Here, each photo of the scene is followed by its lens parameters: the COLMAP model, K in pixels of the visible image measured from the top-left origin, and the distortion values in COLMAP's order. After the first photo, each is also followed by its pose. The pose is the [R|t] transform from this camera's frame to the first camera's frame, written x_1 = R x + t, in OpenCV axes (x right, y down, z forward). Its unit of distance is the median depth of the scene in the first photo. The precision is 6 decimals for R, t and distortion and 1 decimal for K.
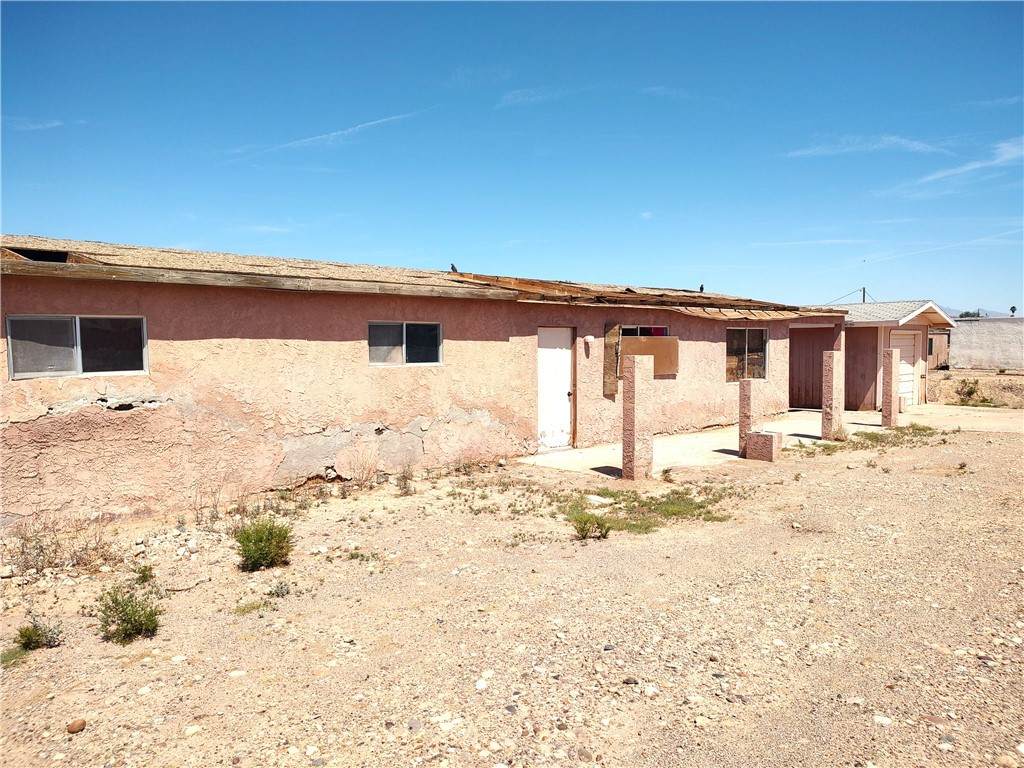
lens RADIAL K [[716.2, 0, 512.0], [0, 716.2, 384.0], [0, 0, 1]] dist [0.049478, -0.036607]
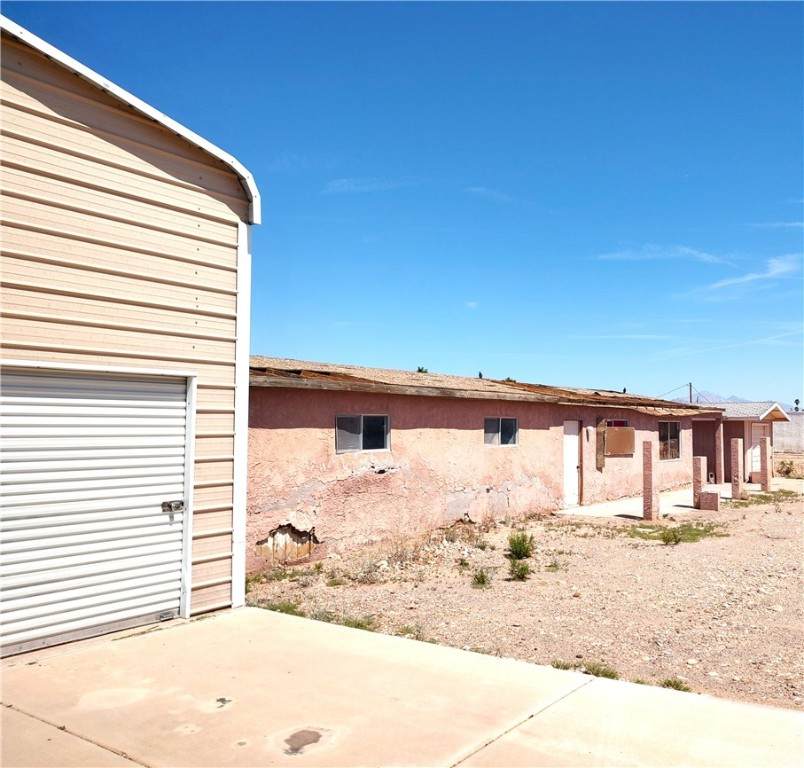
lens RADIAL K [[704.8, 0, 503.0], [0, 704.8, 382.7], [0, 0, 1]] dist [0.069821, -0.004646]
pose [[0.977171, 0.020918, 0.211424, -0.424841], [0.004776, 0.992727, -0.120292, 0.018134], [-0.212402, 0.118555, 0.969964, -0.412097]]
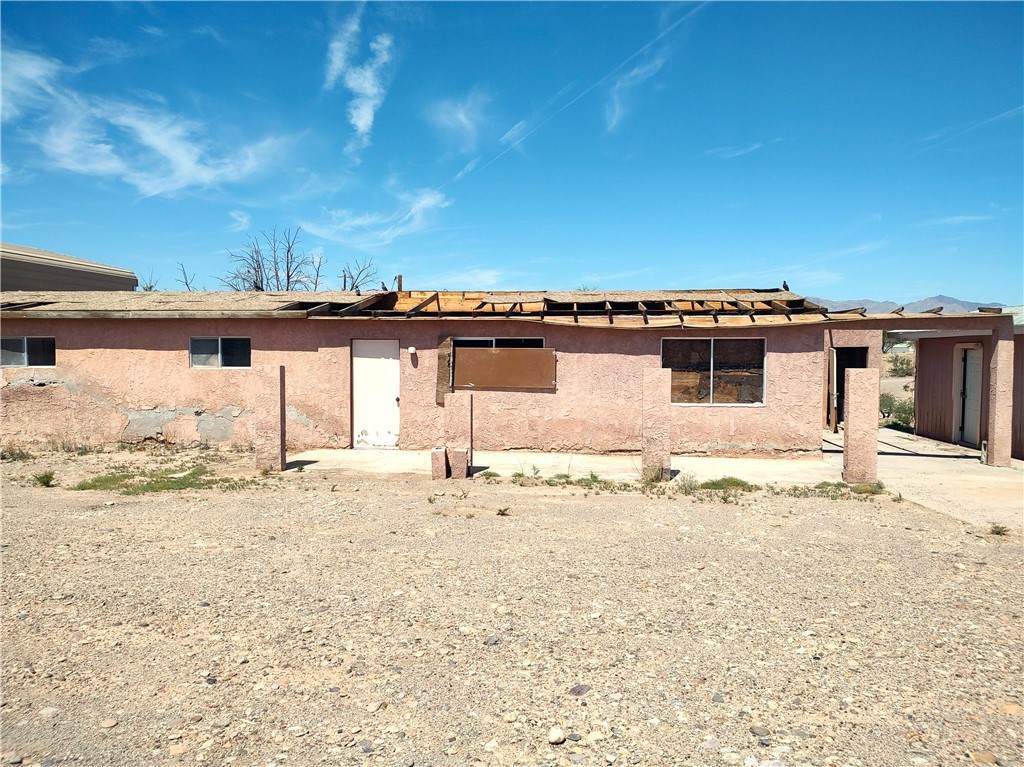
lens RADIAL K [[716.2, 0, 512.0], [0, 716.2, 383.5], [0, 0, 1]] dist [0.049478, -0.036607]
pose [[0.673844, 0.044434, -0.737537, 1.176414], [-0.049054, 0.998678, 0.015349, -0.042396], [0.737244, 0.025836, 0.675133, 0.439272]]
